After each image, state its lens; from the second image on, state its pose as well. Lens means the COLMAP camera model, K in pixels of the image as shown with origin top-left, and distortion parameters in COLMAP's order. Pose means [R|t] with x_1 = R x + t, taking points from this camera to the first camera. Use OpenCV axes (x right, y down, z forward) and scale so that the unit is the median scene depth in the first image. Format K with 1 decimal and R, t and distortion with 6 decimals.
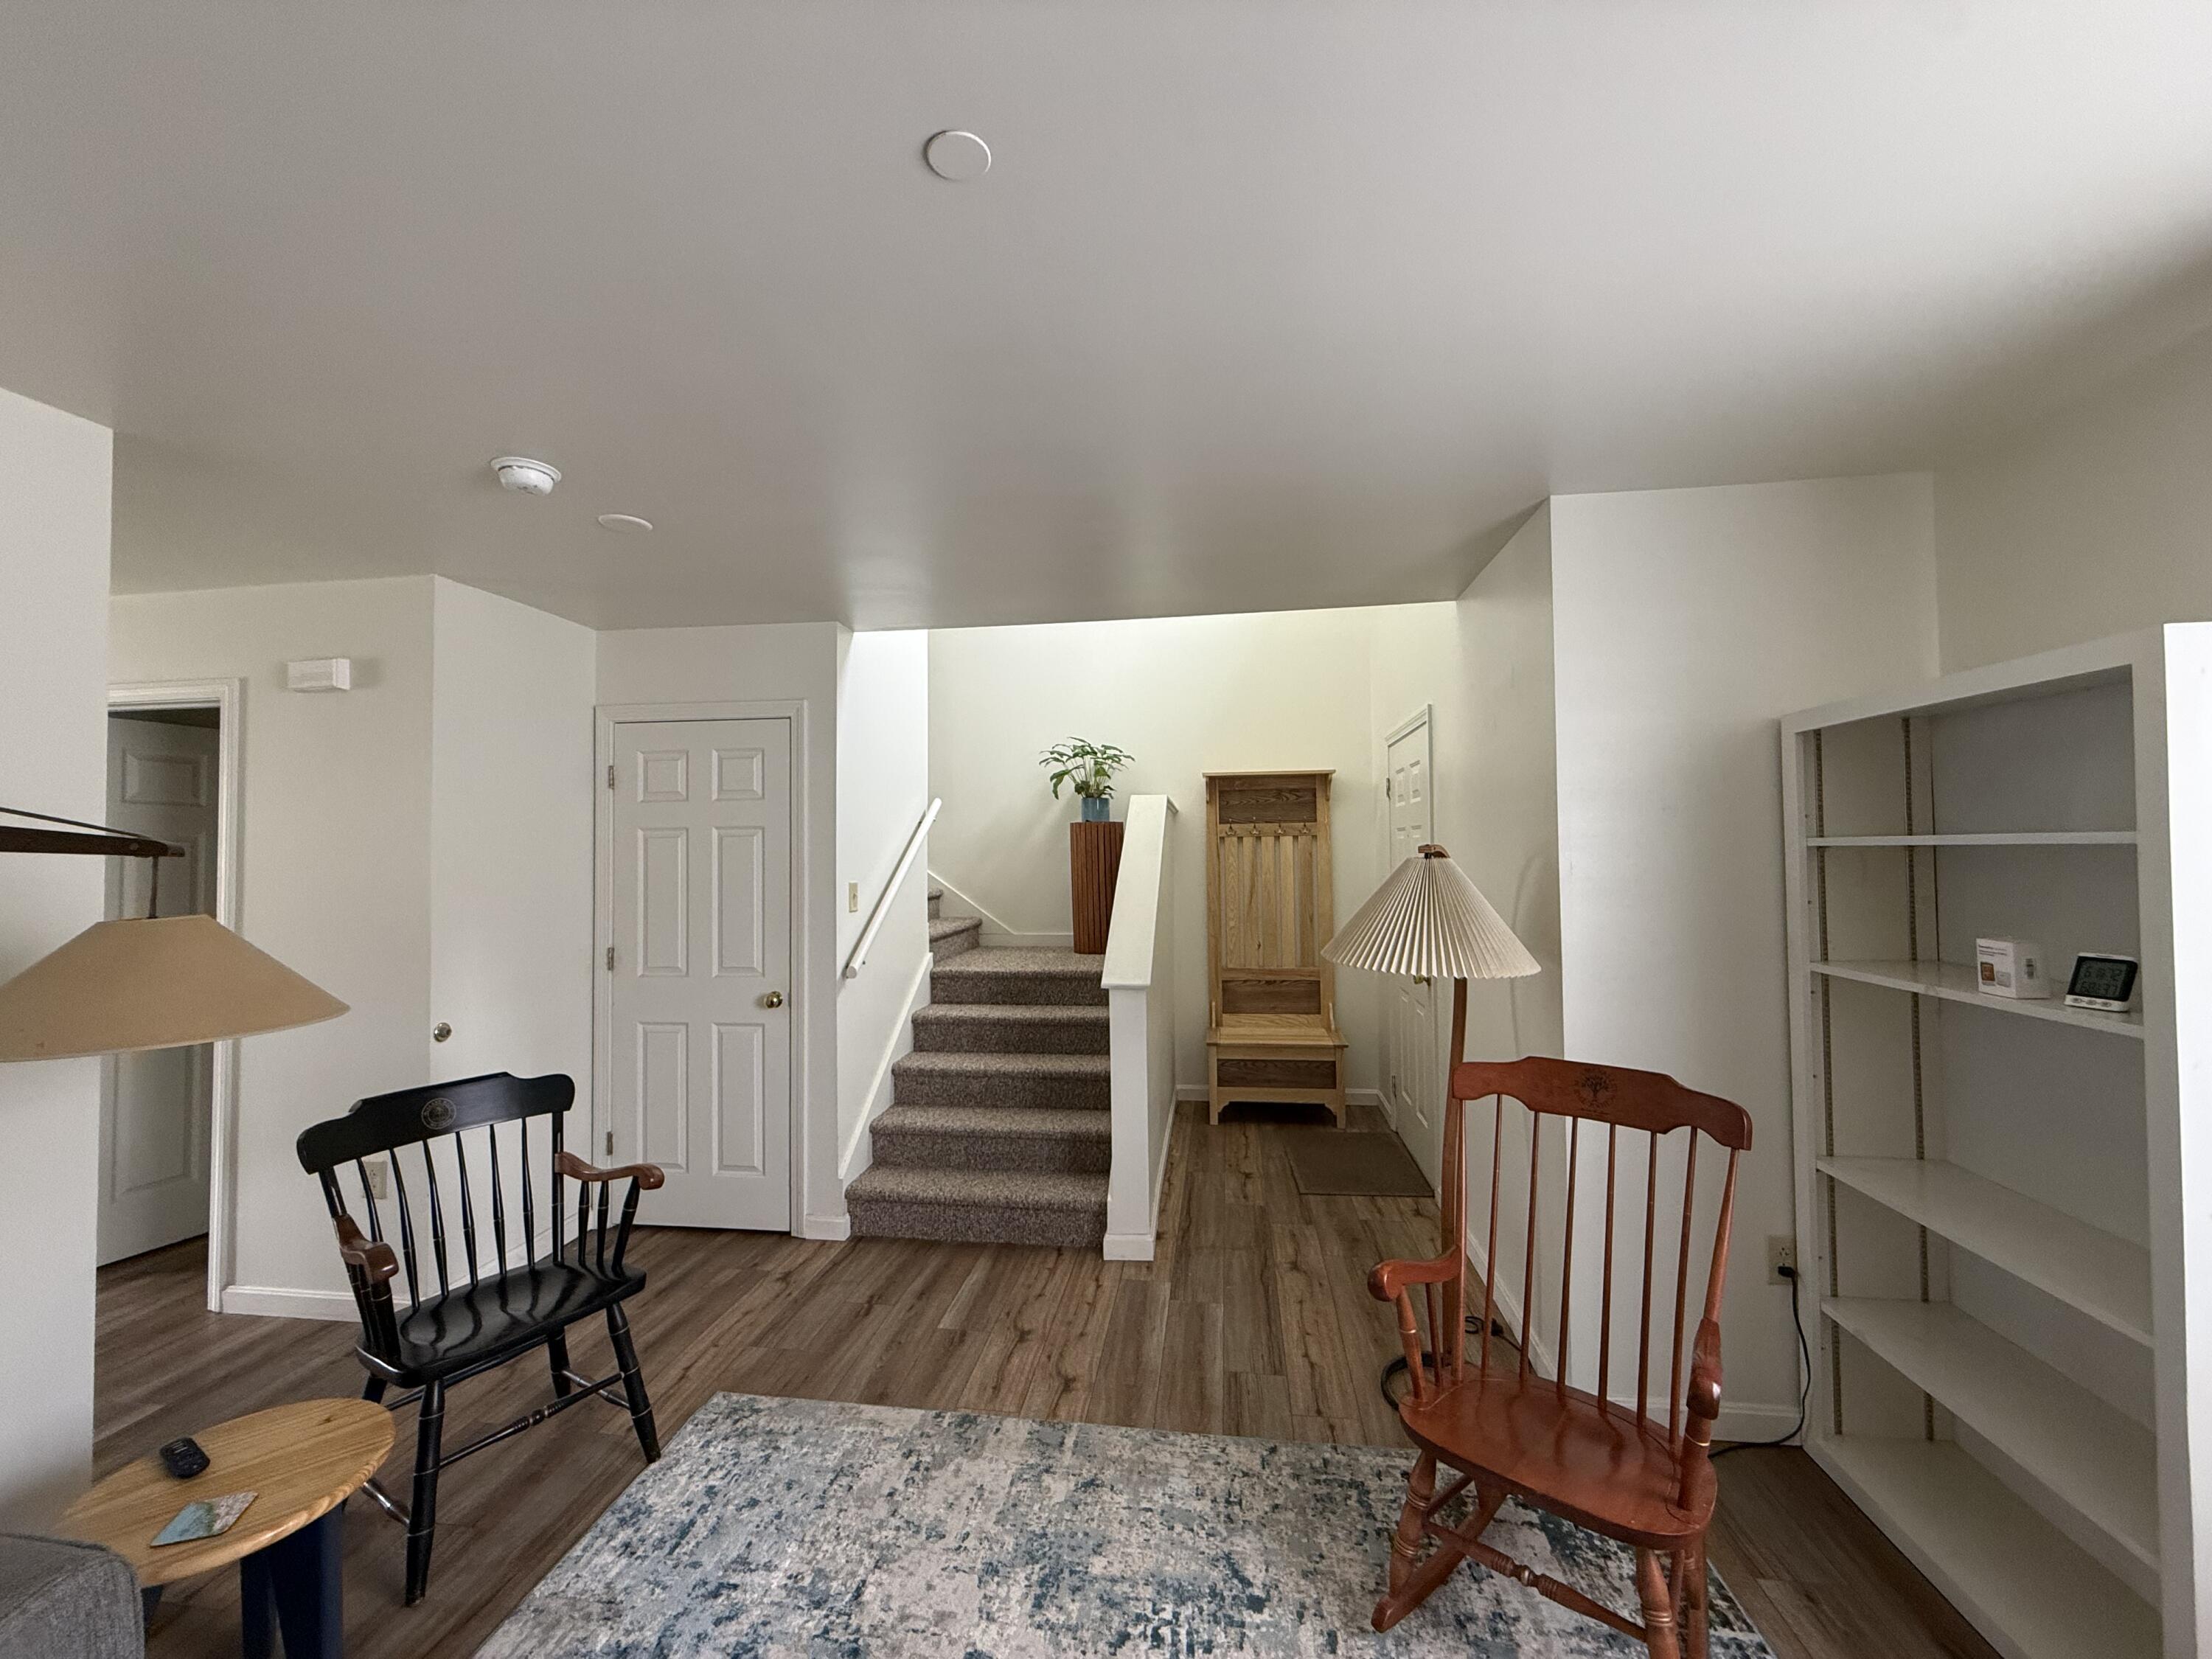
lens RADIAL K [[882.4, 0, 1094.9], [0, 882.4, 830.3], [0, 0, 1]] dist [-0.003137, 0.001230]
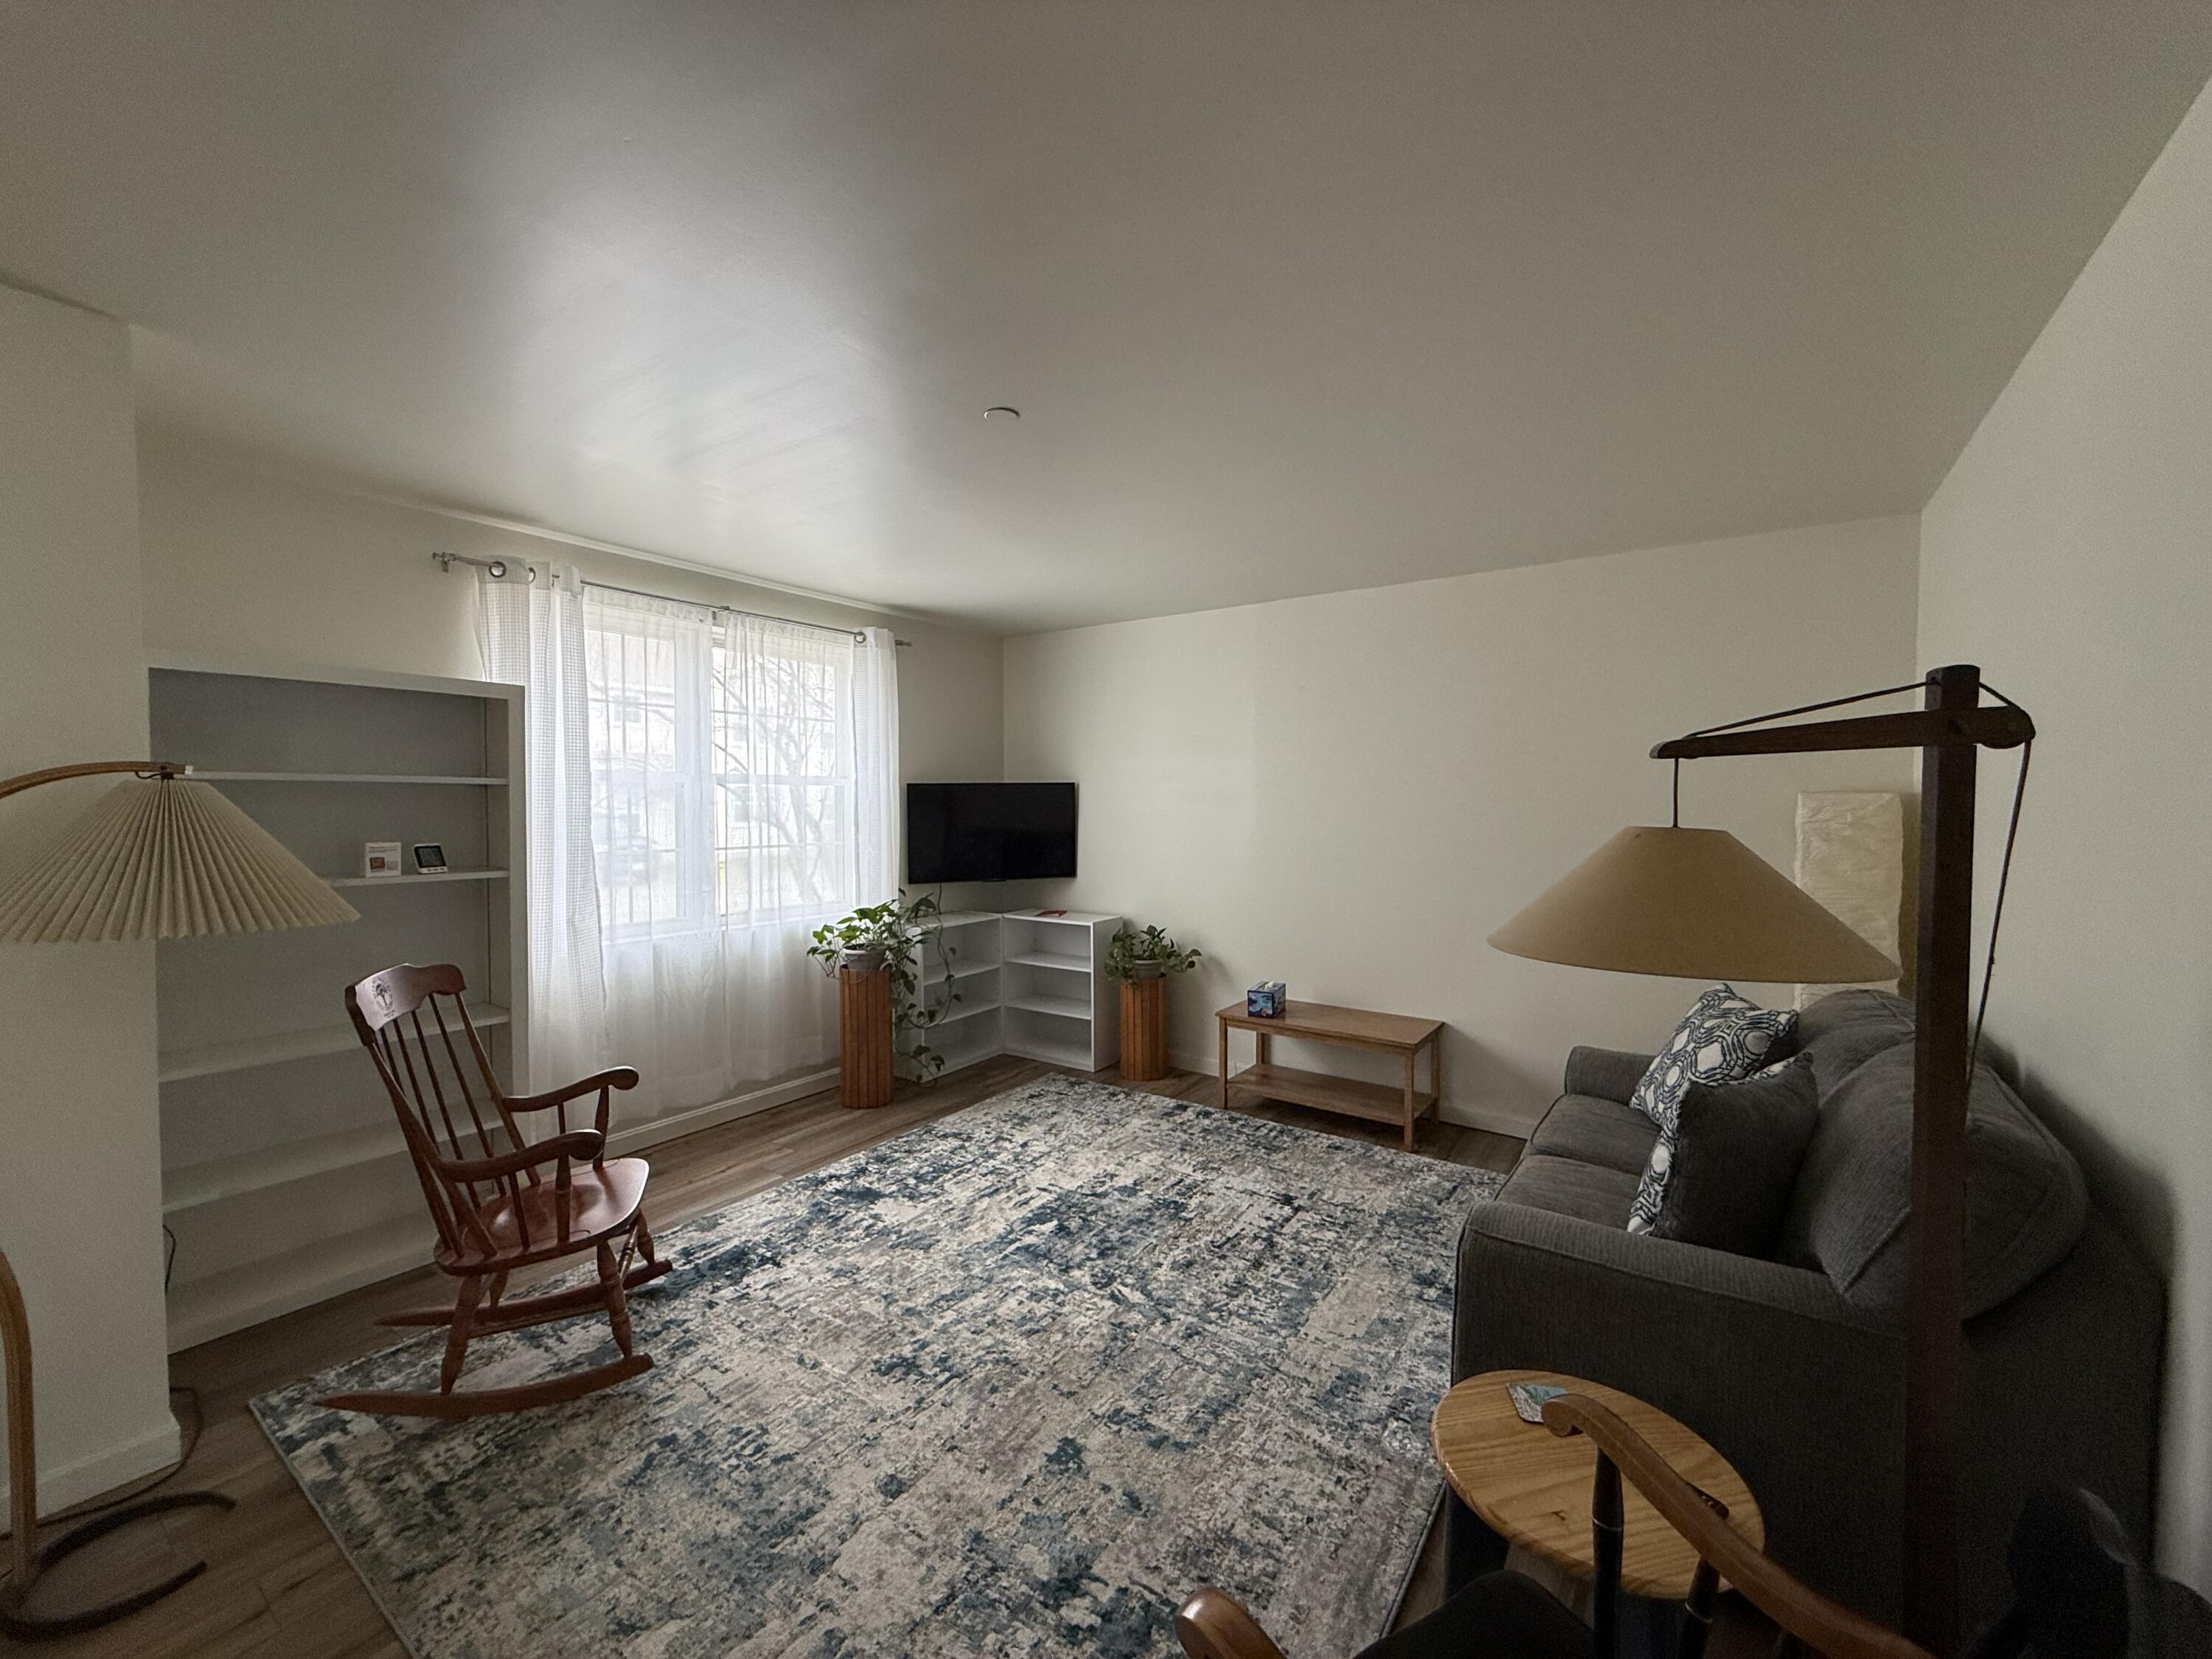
lens RADIAL K [[882.4, 0, 1099.5], [0, 882.4, 834.5], [0, 0, 1]] dist [-0.003137, 0.001230]
pose [[-0.891998, -0.007490, 0.451977, -0.785452], [-0.000806, 0.999887, 0.014979, 0.078660], [-0.452038, 0.012997, -0.891904, 1.680465]]
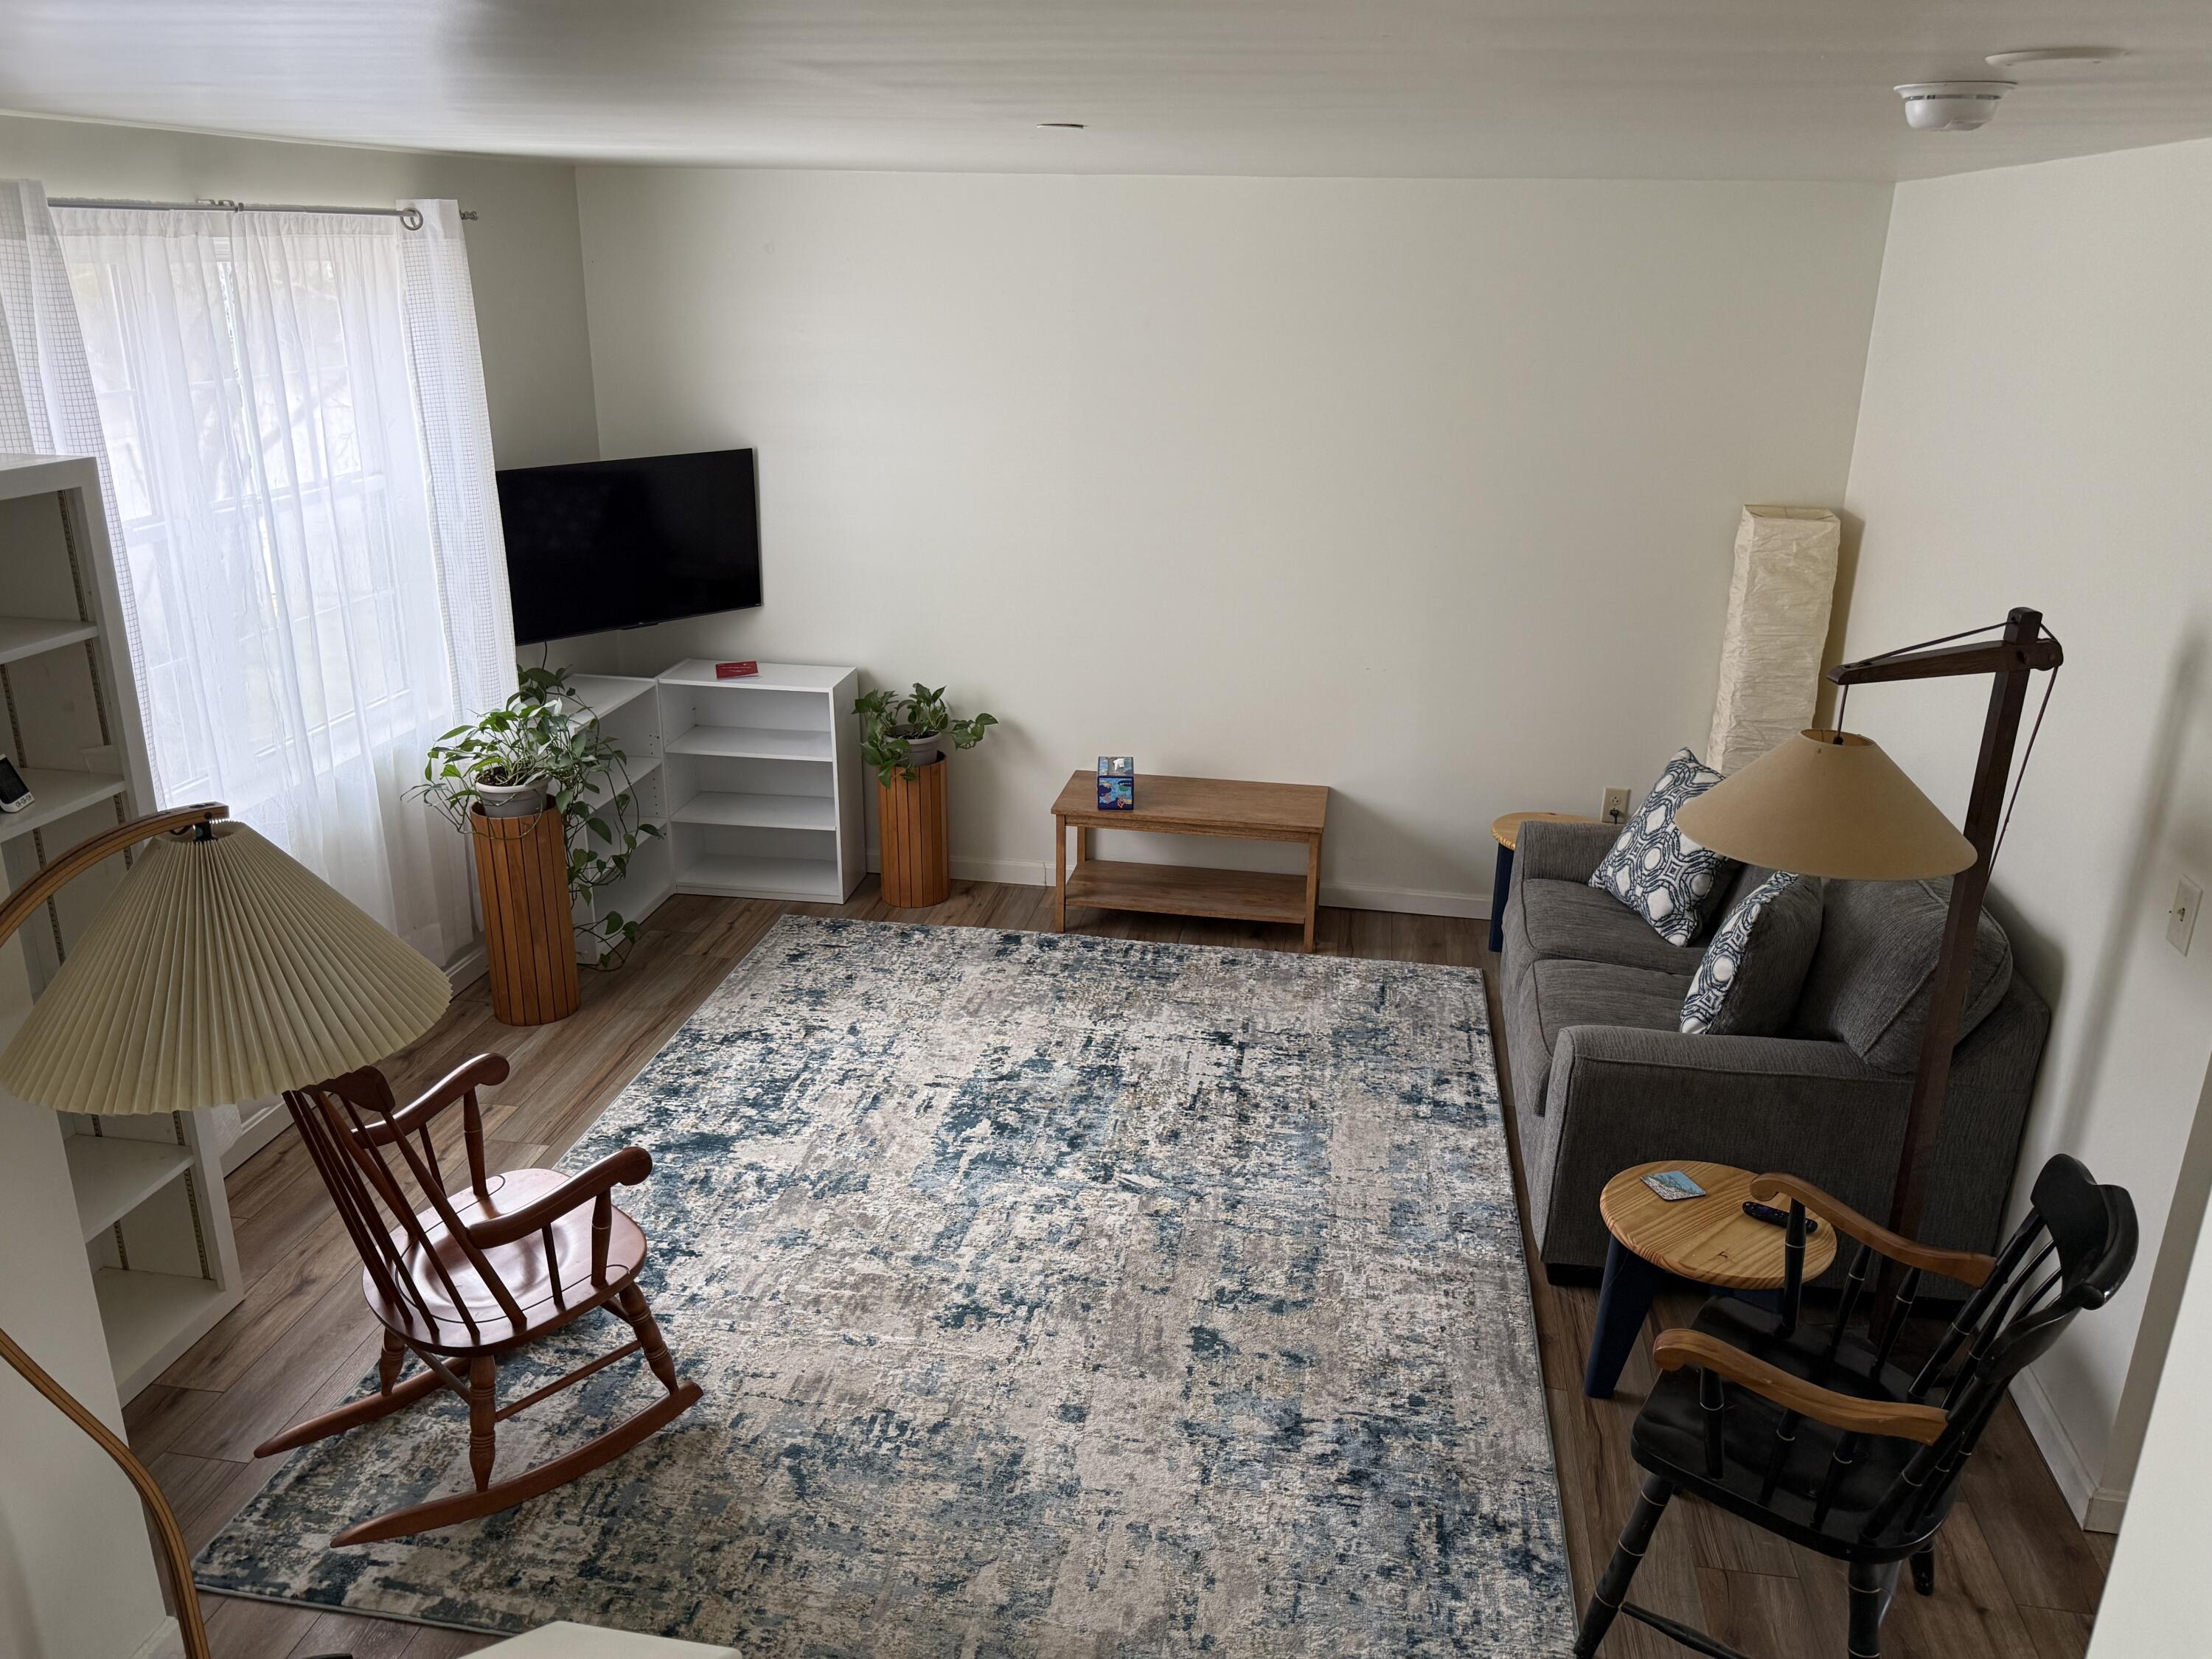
lens RADIAL K [[1666.8, 0, 1111.6], [0, 1666.8, 822.3], [0, 0, 1]] dist [0.110291, -0.068690]
pose [[-0.999907, -0.009696, 0.009623, -0.174761], [-0.006267, 0.951496, 0.307596, -0.354175], [-0.012139, 0.307507, -0.951468, 2.470906]]
